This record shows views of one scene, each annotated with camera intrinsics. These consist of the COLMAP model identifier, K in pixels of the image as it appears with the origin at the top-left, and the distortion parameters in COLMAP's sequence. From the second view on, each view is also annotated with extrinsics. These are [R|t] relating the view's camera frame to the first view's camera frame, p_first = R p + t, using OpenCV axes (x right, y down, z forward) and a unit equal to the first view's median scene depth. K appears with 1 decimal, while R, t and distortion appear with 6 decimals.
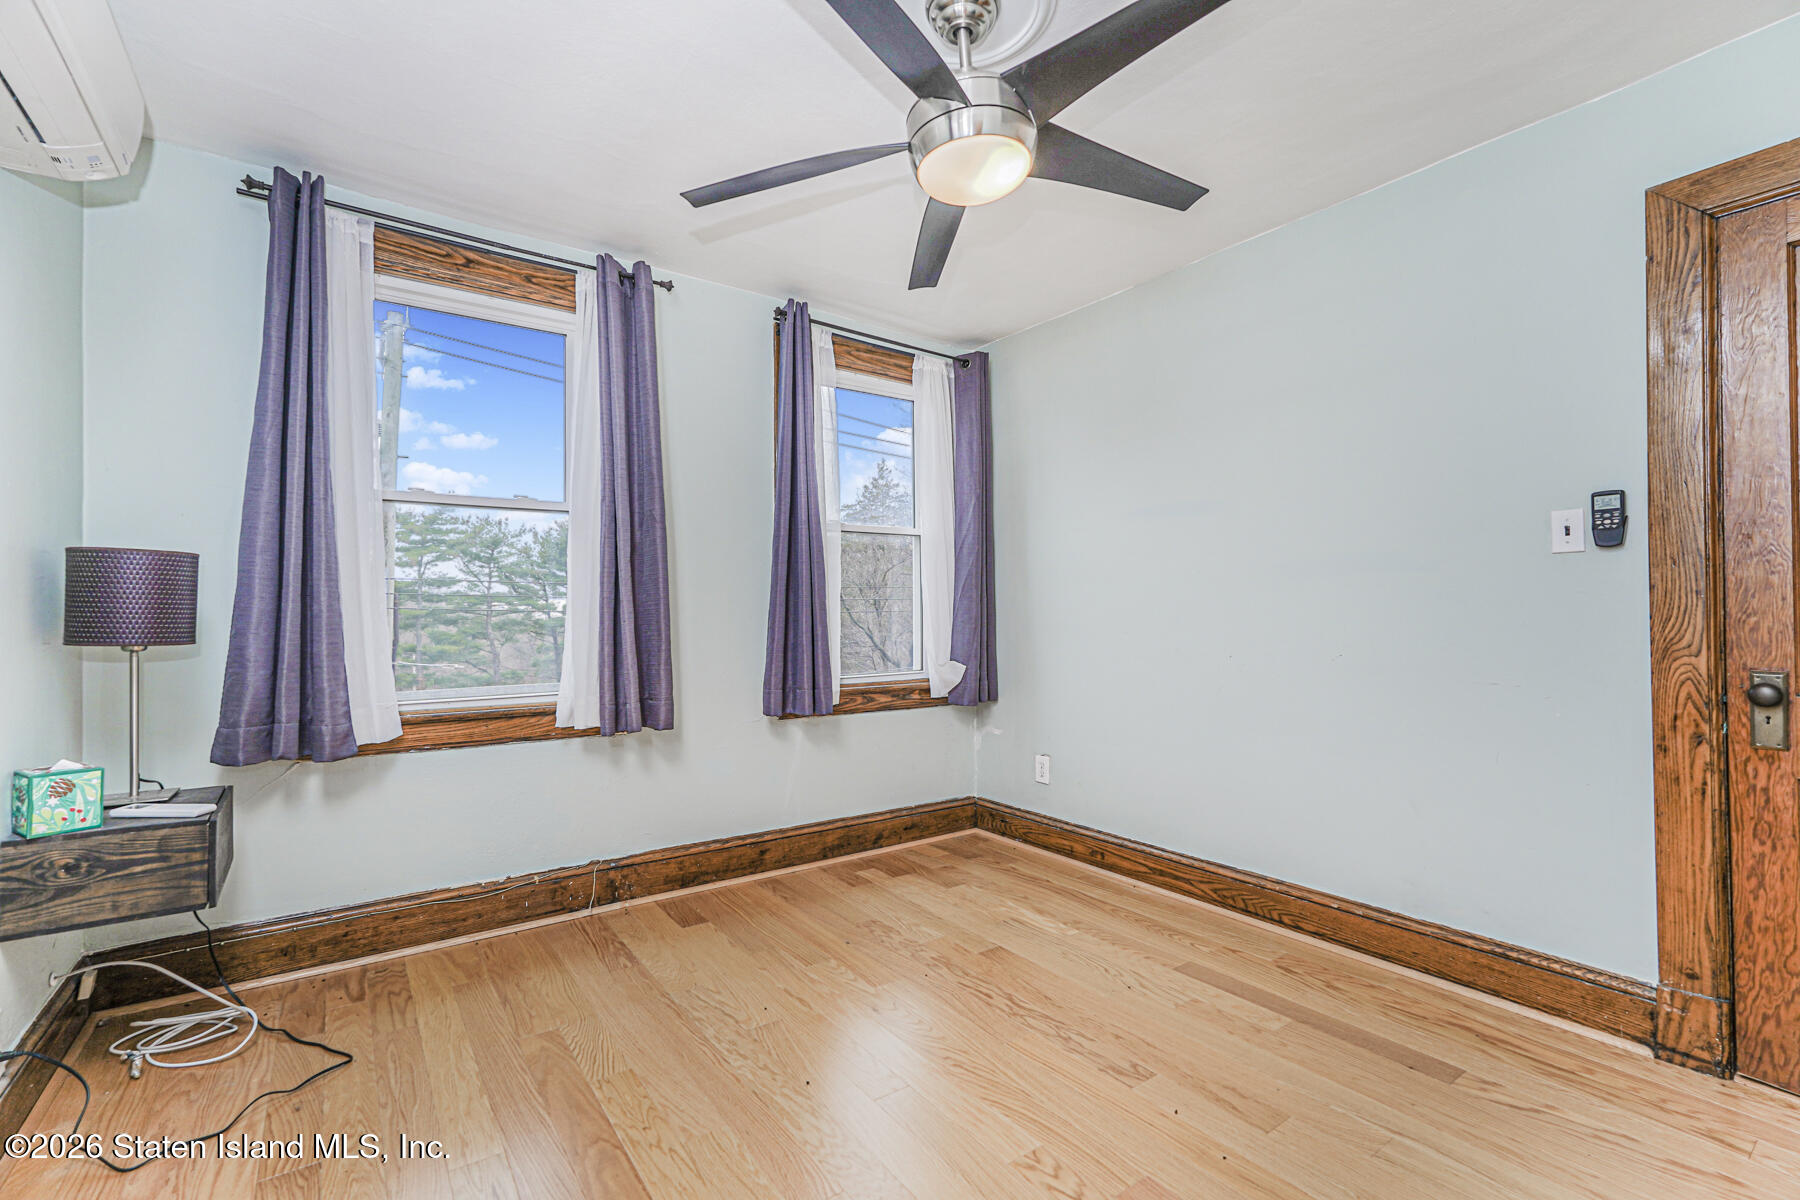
lens RADIAL K [[791.2, 0, 899.9], [0, 791.2, 605.1], [0, 0, 1]] dist [-0.011778, 0.004136]
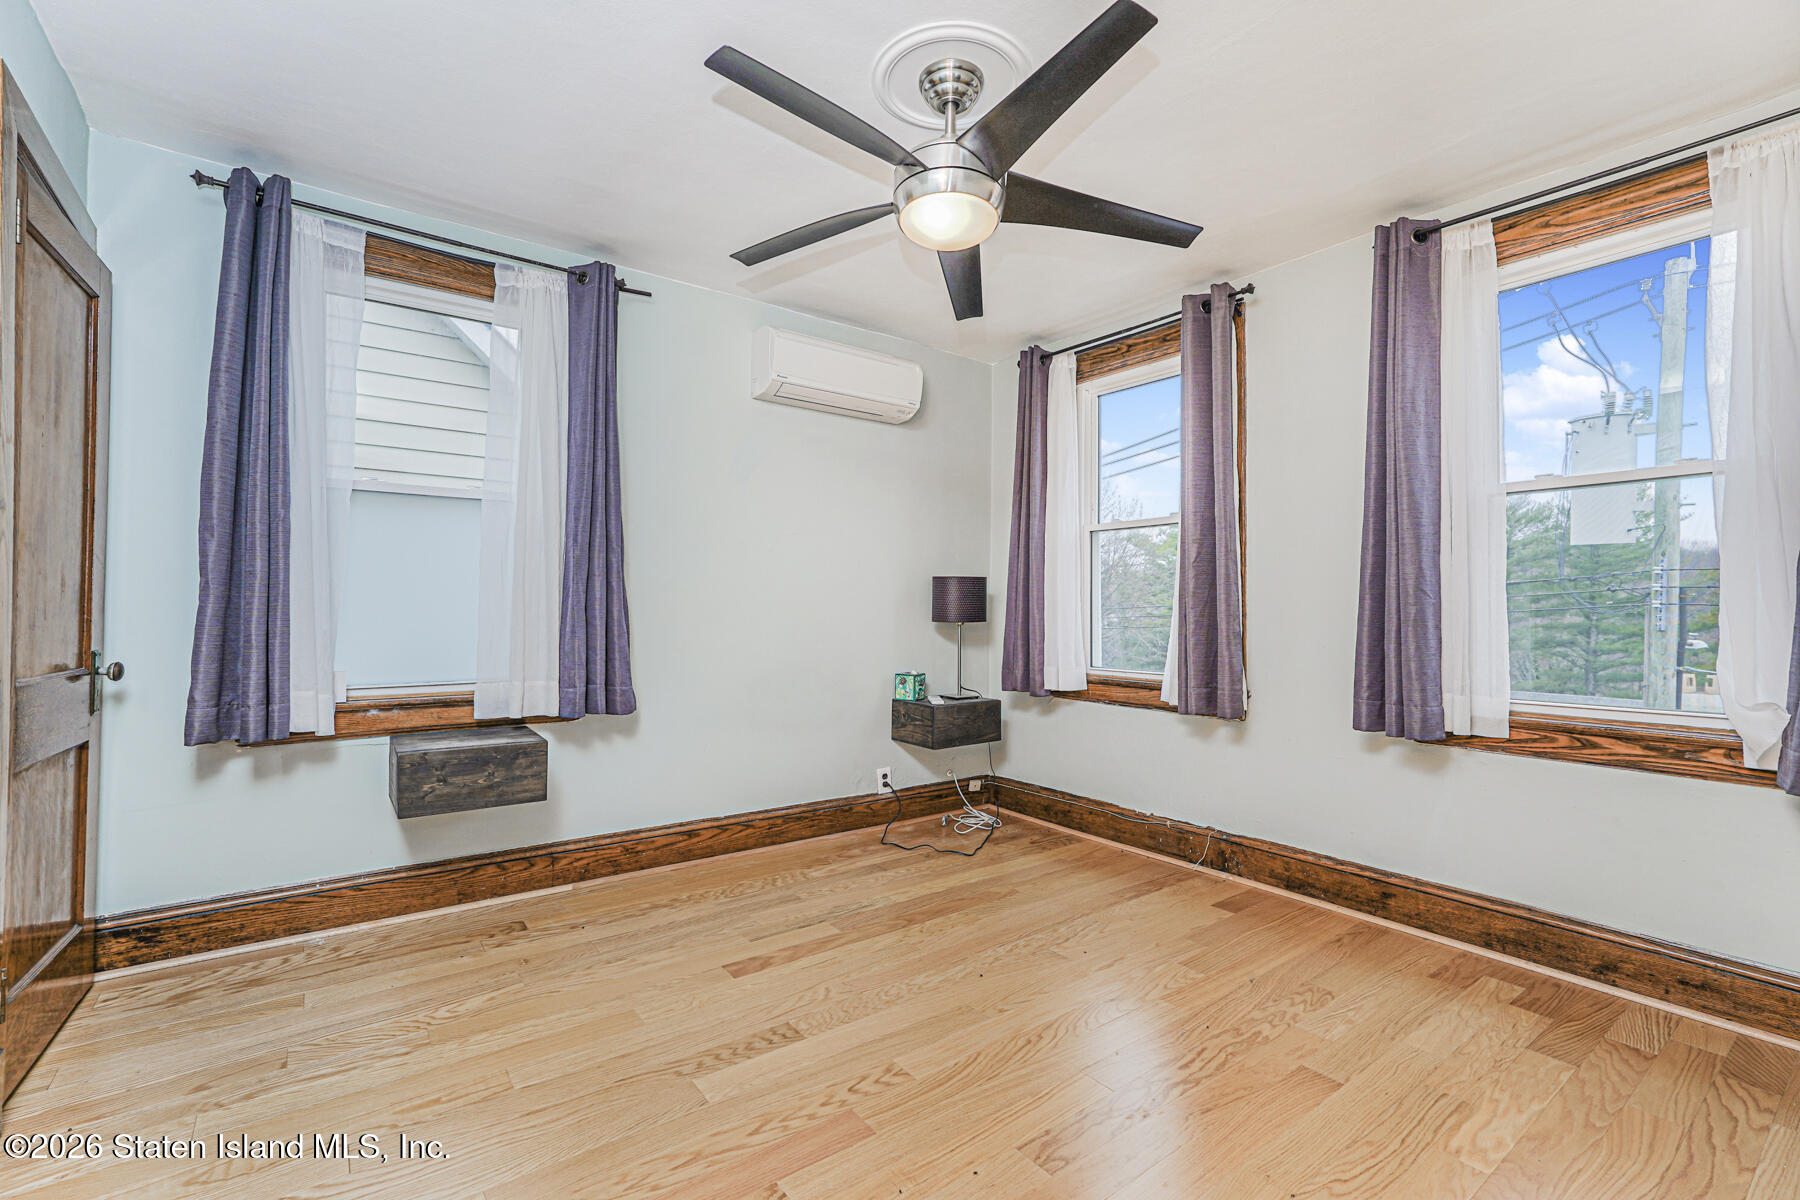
lens RADIAL K [[791.2, 0, 900.1], [0, 791.2, 597.9], [0, 0, 1]] dist [-0.011778, 0.004136]
pose [[0.018744, -0.009435, -0.999780, 0.727188], [0.006947, 0.999933, -0.009306, 0.003363], [0.999800, -0.006771, 0.018809, 0.528778]]
